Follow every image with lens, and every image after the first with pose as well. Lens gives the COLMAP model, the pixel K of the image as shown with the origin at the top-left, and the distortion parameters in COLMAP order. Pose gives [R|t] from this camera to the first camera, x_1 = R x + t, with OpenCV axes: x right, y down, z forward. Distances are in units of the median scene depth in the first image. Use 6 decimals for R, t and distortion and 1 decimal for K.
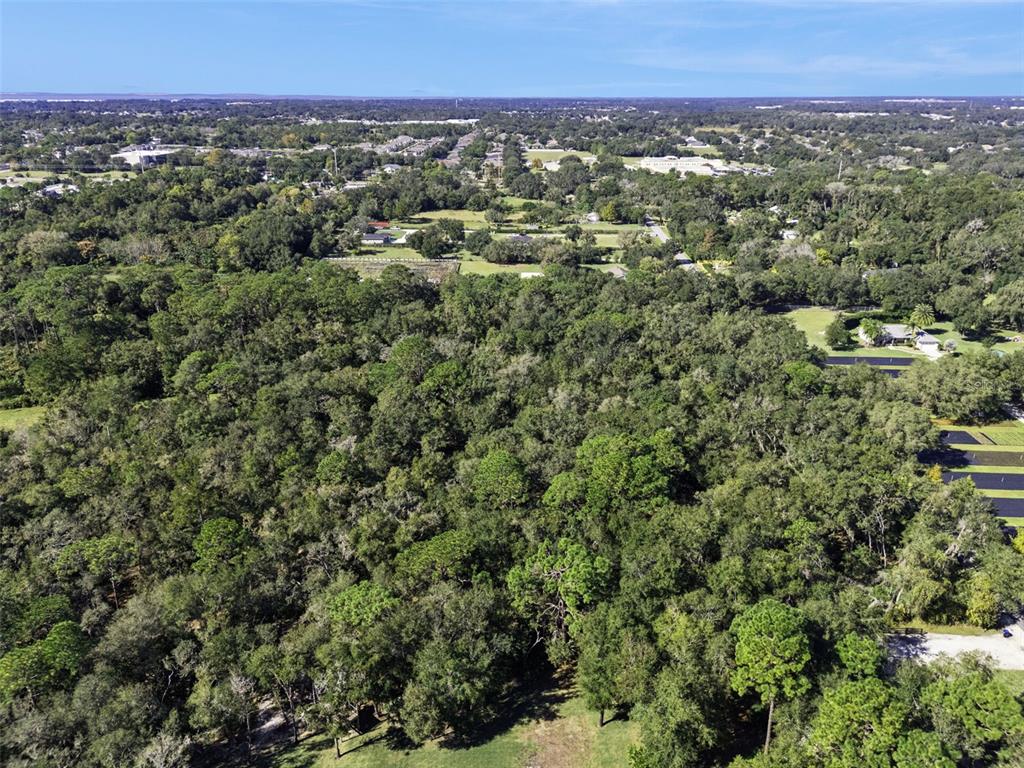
lens RADIAL K [[750.0, 0, 512.0], [0, 750.0, 384.0], [0, 0, 1]] dist [0.075389, -0.074044]
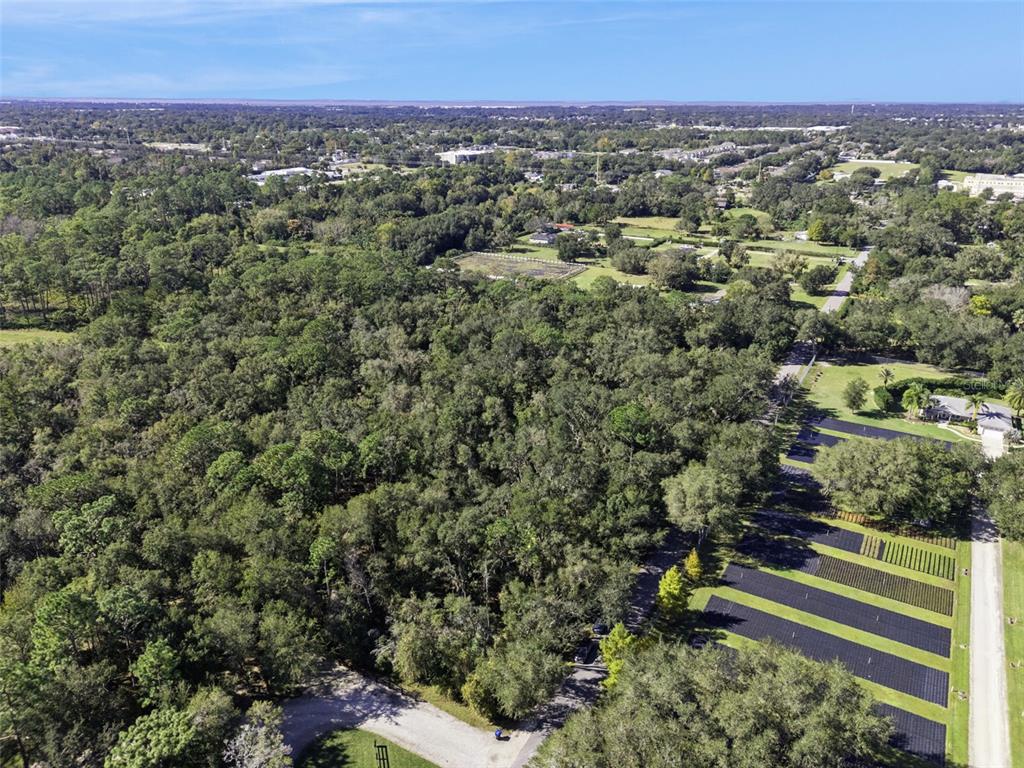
lens RADIAL K [[750.0, 0, 512.0], [0, 750.0, 384.0], [0, 0, 1]] dist [0.075389, -0.074044]
pose [[0.880649, 0.170633, -0.441974, 0.296932], [-0.173817, 0.984203, 0.033636, -0.026150], [0.440732, 0.047201, 0.896397, 0.073745]]
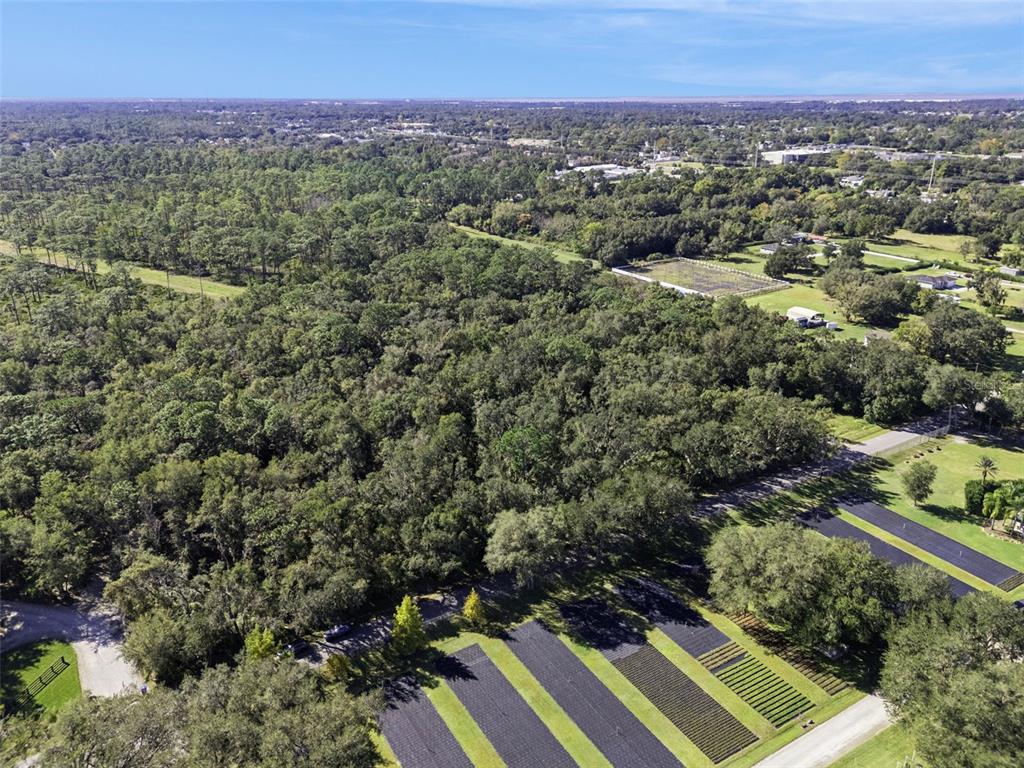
lens RADIAL K [[750.0, 0, 512.0], [0, 750.0, 384.0], [0, 0, 1]] dist [0.075389, -0.074044]
pose [[0.546227, 0.297222, -0.783132, 0.459649], [-0.297390, 0.942835, 0.150407, -0.088090], [0.783068, 0.150739, 0.603393, 0.227741]]
